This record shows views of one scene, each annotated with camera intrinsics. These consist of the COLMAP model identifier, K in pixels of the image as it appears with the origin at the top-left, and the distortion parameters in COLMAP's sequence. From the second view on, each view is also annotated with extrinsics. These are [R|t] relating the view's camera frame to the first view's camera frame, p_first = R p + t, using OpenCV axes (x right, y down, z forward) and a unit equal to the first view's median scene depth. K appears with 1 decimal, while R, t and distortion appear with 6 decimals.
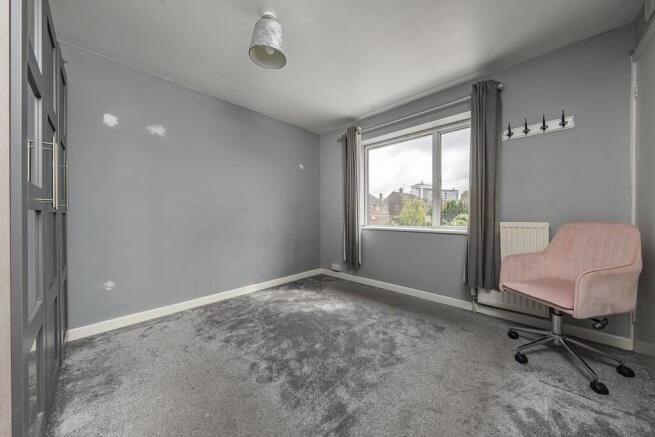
lens RADIAL K [[228.3, 0, 329.4], [0, 228.3, 215.5], [0, 0, 1]] dist [-0.001265, 0.000223]
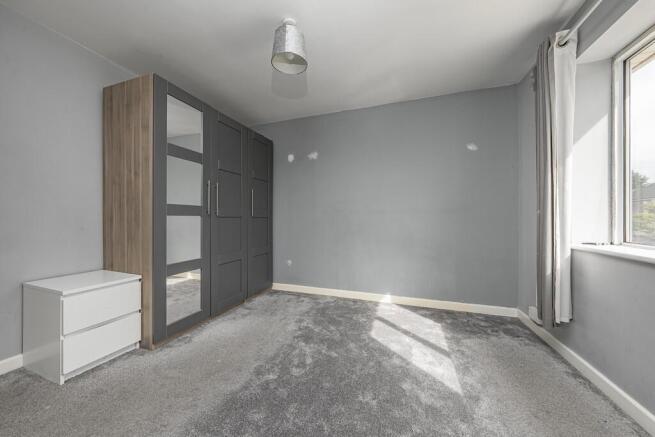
lens RADIAL K [[228.3, 0, 327.9], [0, 228.3, 218.3], [0, 0, 1]] dist [-0.001265, 0.000223]
pose [[0.404639, 0.007242, -0.914448, 0.503252], [-0.004175, 0.999973, 0.006071, -0.008971], [0.914467, 0.001361, 0.404659, 0.514022]]
